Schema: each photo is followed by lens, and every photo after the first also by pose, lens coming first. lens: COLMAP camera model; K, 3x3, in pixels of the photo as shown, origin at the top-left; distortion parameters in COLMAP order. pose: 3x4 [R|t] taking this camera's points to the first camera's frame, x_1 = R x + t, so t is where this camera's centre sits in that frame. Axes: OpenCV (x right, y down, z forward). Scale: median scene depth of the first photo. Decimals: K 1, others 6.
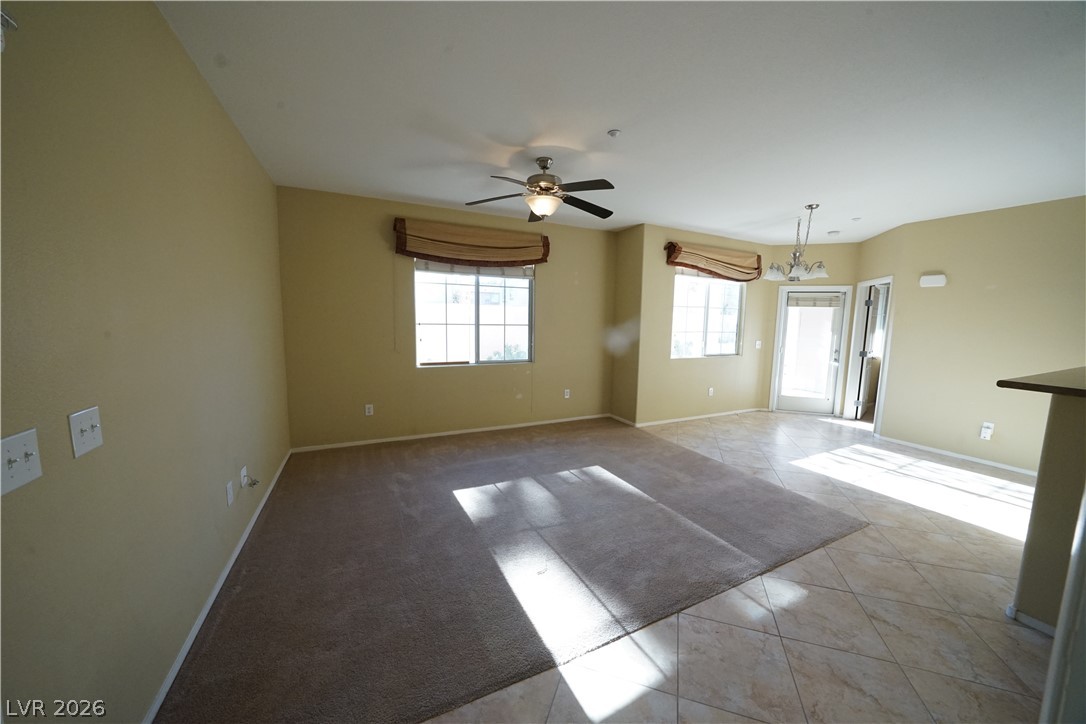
lens RADIAL K [[376.1, 0, 545.2], [0, 376.1, 361.3], [0, 0, 1]] dist [-0.019784, 0.000148]
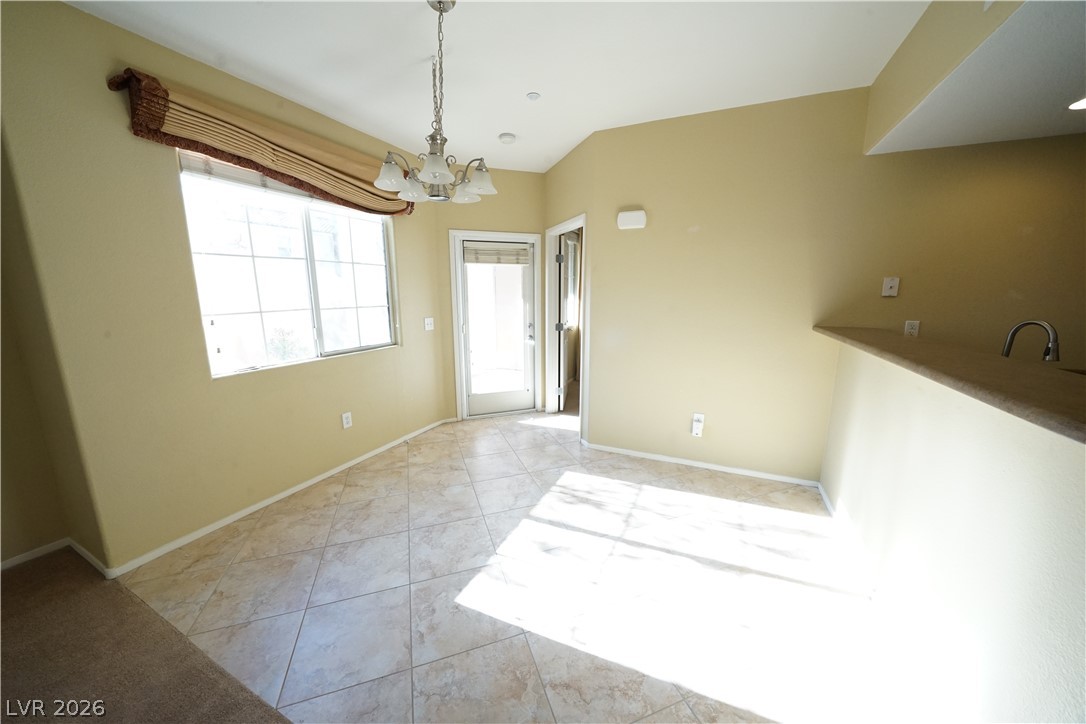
lens RADIAL K [[376.1, 0, 545.2], [0, 376.1, 361.3], [0, 0, 1]] dist [-0.019784, 0.000148]
pose [[0.775188, -0.136264, 0.616859, 0.425127], [0.087857, 0.990225, 0.108333, -0.043792], [-0.625591, -0.029783, 0.779582, 0.503351]]
